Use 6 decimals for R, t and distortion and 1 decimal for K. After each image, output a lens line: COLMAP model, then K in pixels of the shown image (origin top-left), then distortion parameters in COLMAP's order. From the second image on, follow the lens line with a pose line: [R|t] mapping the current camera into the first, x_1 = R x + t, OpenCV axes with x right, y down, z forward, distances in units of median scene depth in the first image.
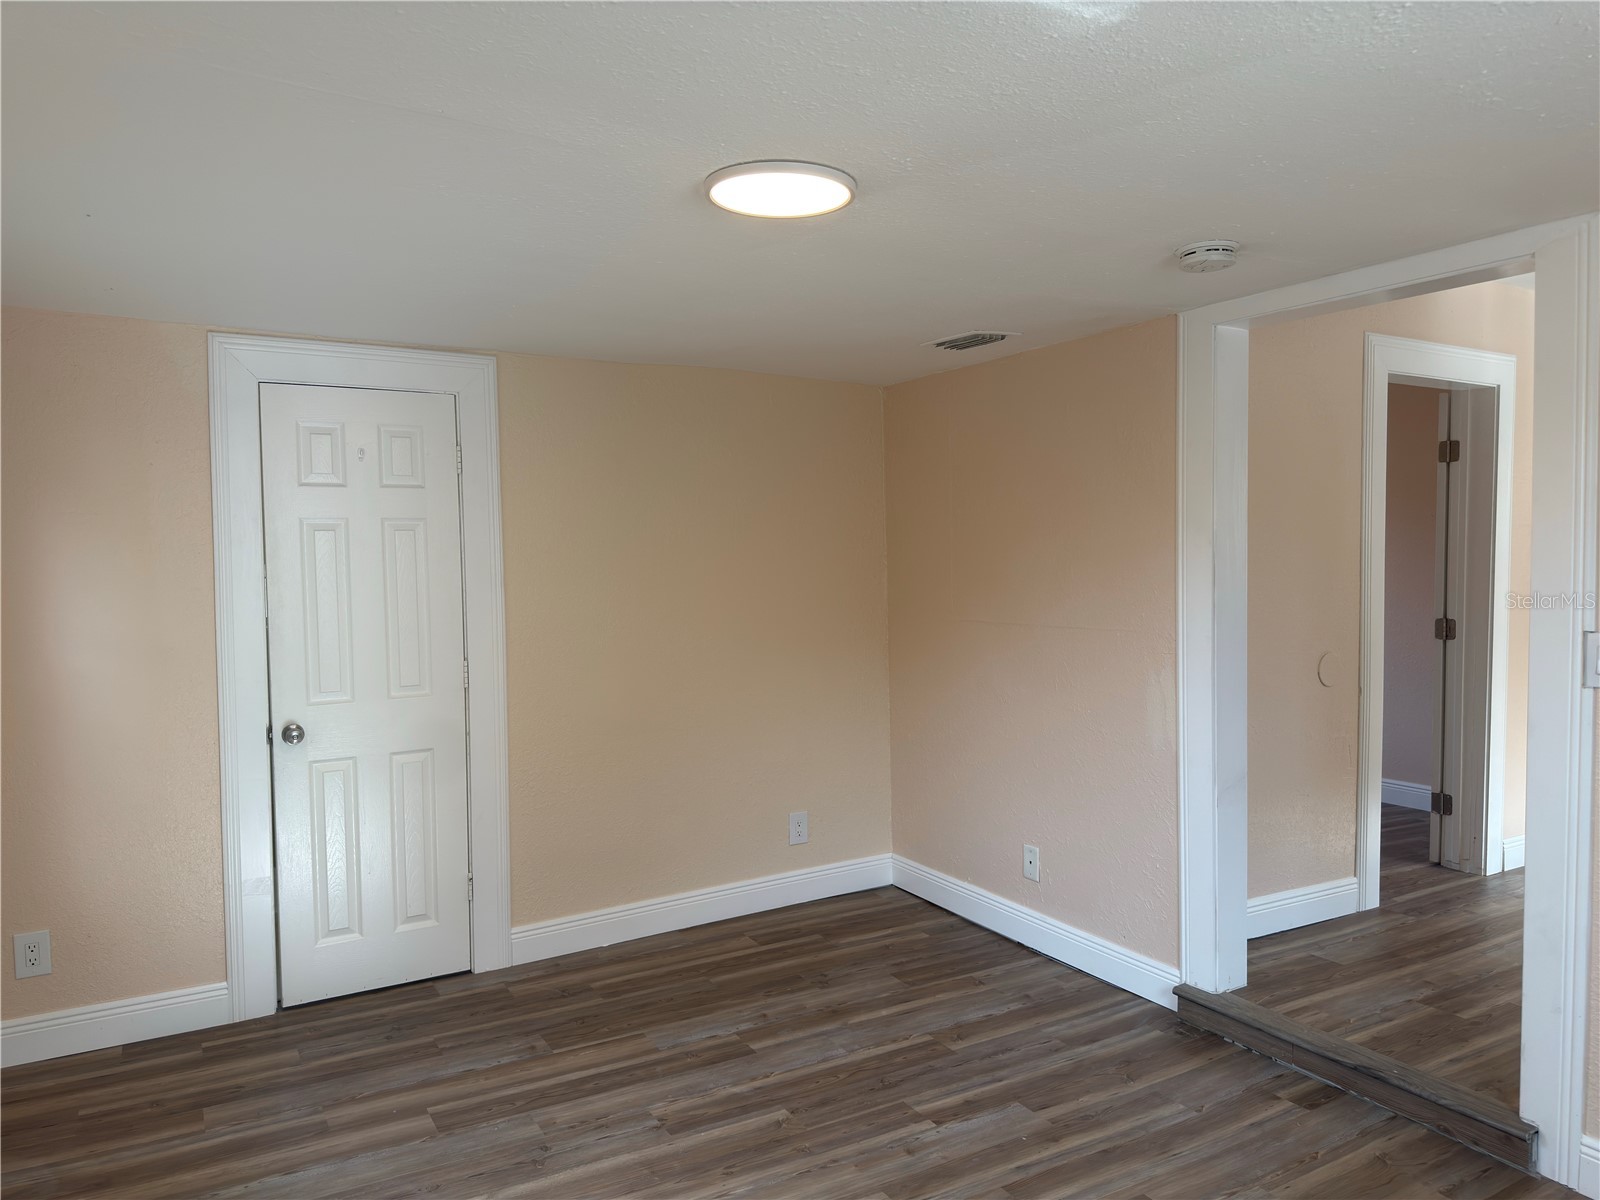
lens RADIAL K [[1150.9, 0, 800.0], [0, 1150.9, 600.0], [0, 0, 1]] dist [0.087621, -0.086457]
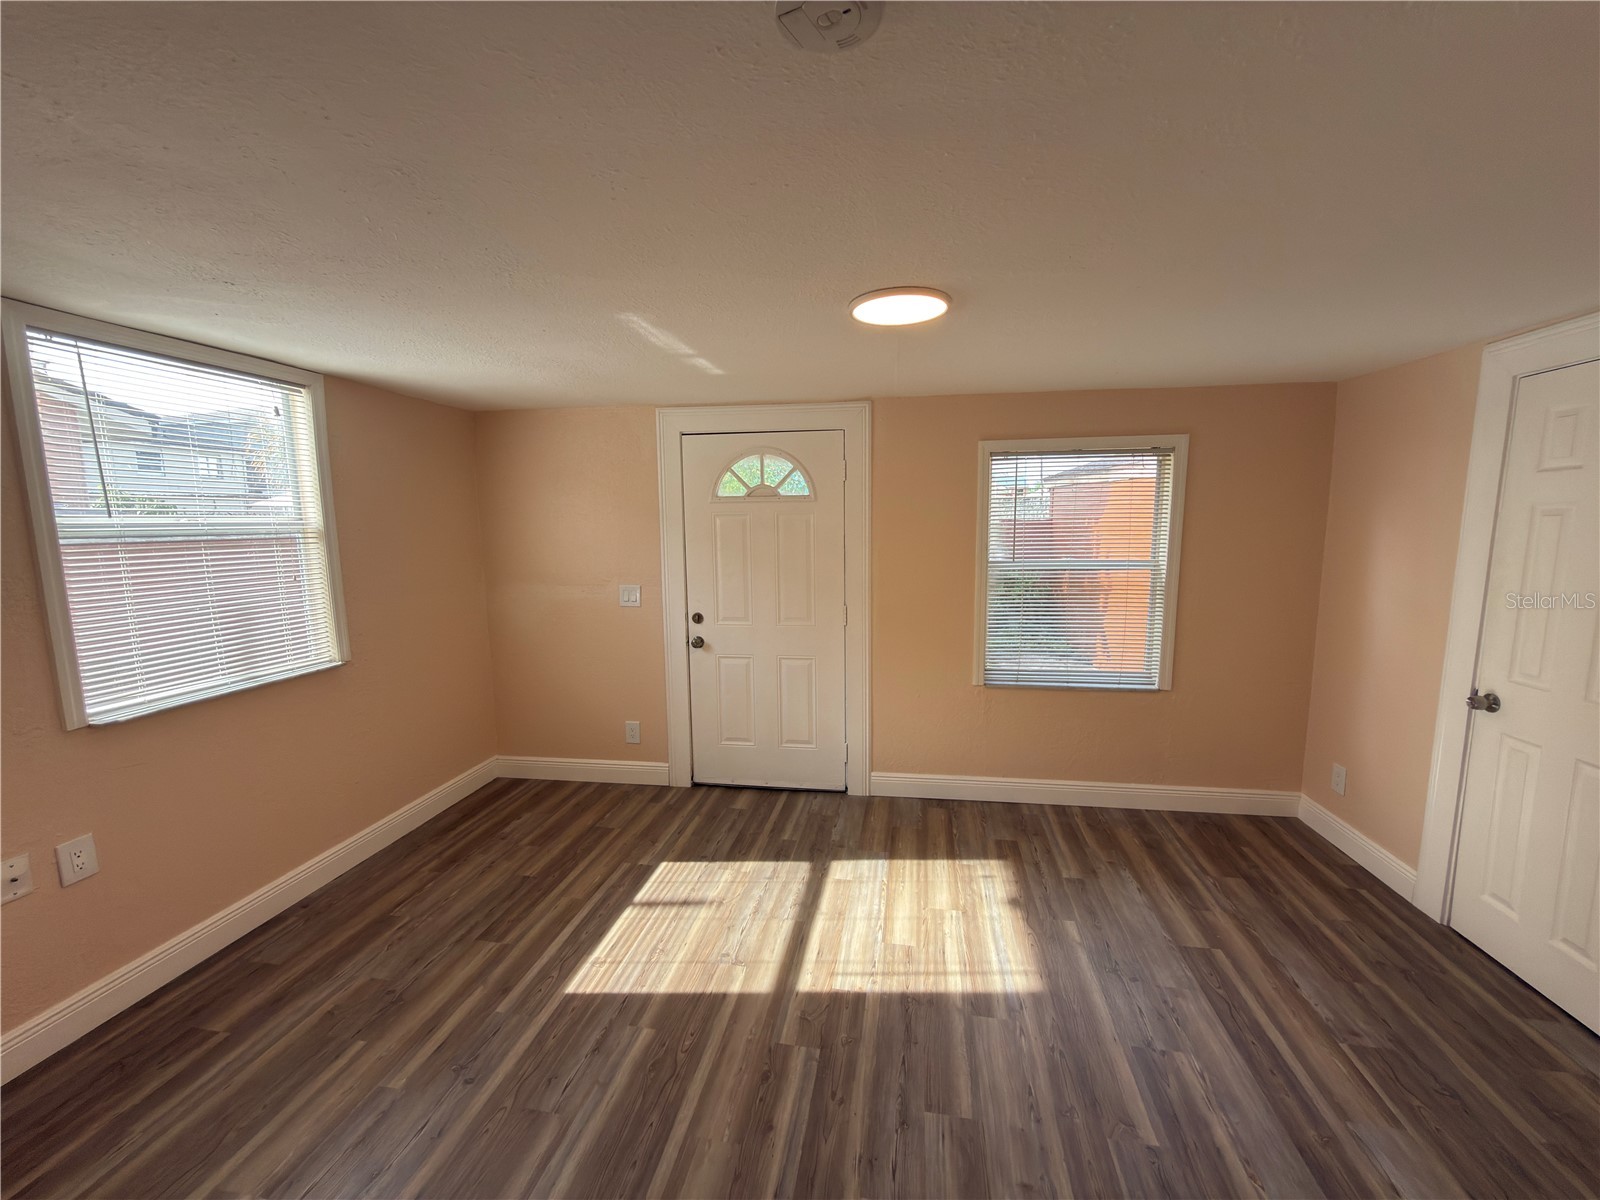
lens RADIAL K [[652.7, 0, 804.1], [0, 652.7, 597.4], [0, 0, 1]] dist [0.040353, -0.013821]
pose [[-0.629119, 0.110242, -0.769452, 0.513206], [-0.027514, 0.986113, 0.163780, -0.078035], [0.776822, 0.124207, -0.617349, 1.011796]]
